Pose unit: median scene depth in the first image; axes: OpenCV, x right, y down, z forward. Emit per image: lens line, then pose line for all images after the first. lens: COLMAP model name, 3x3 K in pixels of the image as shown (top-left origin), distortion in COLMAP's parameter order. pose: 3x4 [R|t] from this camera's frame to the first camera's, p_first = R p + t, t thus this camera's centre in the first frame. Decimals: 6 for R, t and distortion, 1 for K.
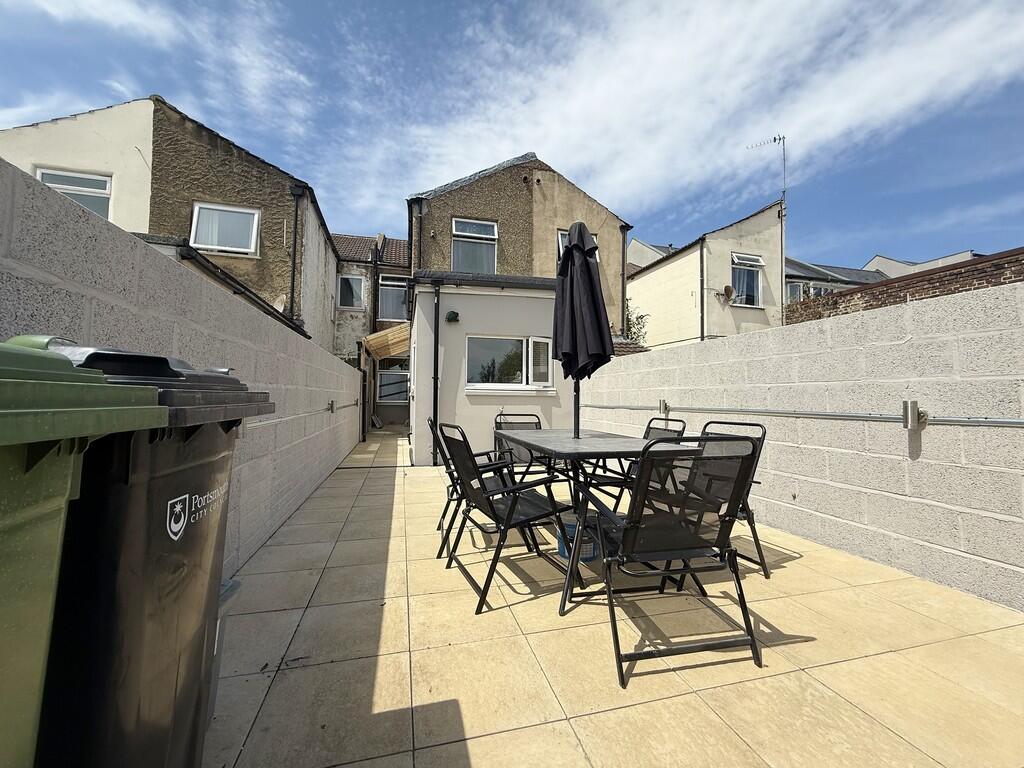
lens RADIAL K [[406.6, 0, 507.0], [0, 406.6, 379.1], [0, 0, 1]] dist [-0.003023, 0.001315]
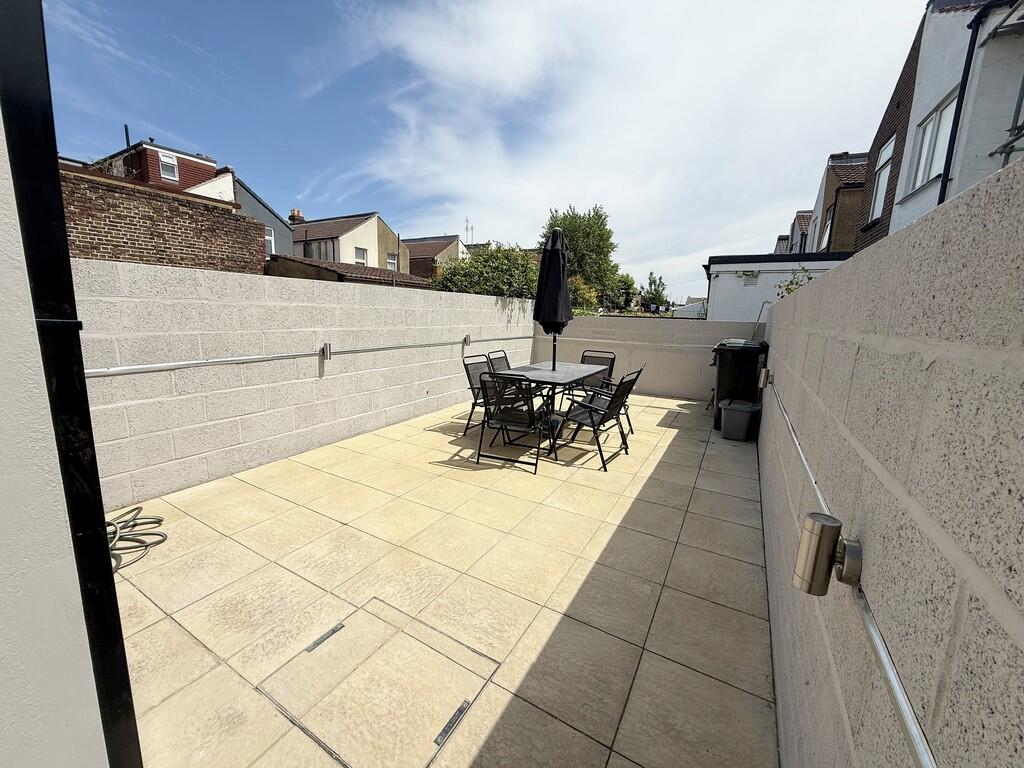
lens RADIAL K [[406.6, 0, 508.1], [0, 406.6, 384.8], [0, 0, 1]] dist [-0.003023, 0.001315]
pose [[-0.709865, -0.155905, 0.686866, -0.863198], [-0.073077, 0.986234, 0.148331, -0.030101], [-0.700536, 0.055101, -0.711486, 2.374766]]
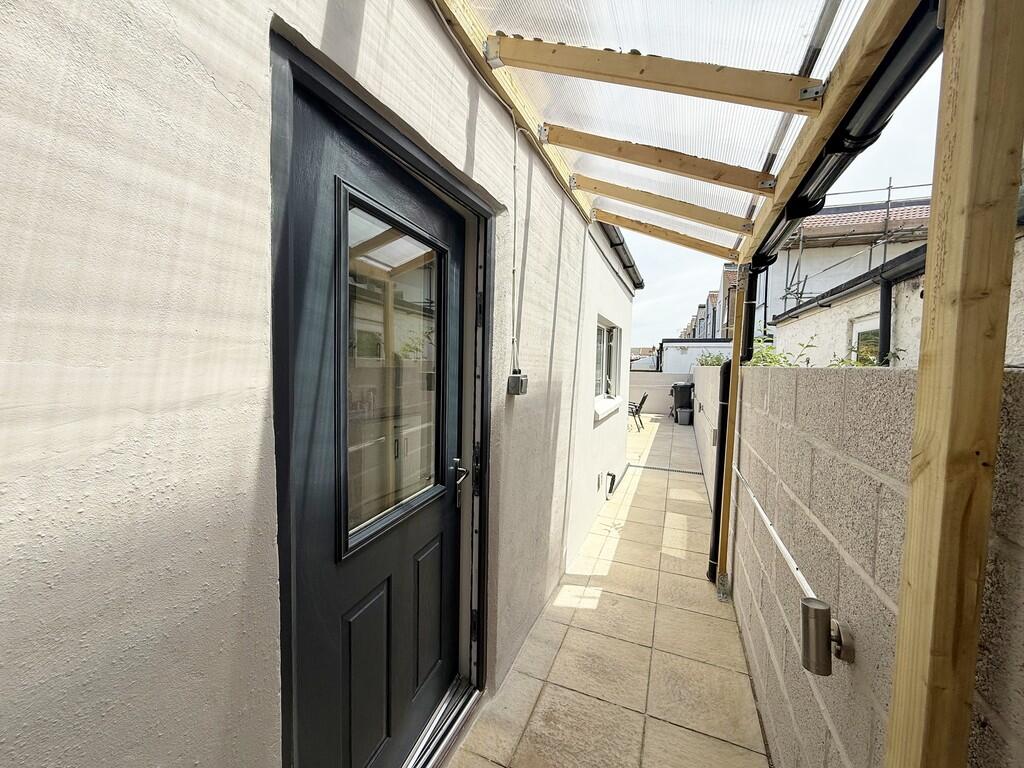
lens RADIAL K [[406.6, 0, 512.2], [0, 406.6, 383.4], [0, 0, 1]] dist [-0.003023, 0.001315]
pose [[-0.798971, -0.057380, 0.598626, -1.407068], [-0.060205, 0.998069, 0.015313, 0.021882], [-0.598348, -0.023806, -0.800882, 4.686074]]
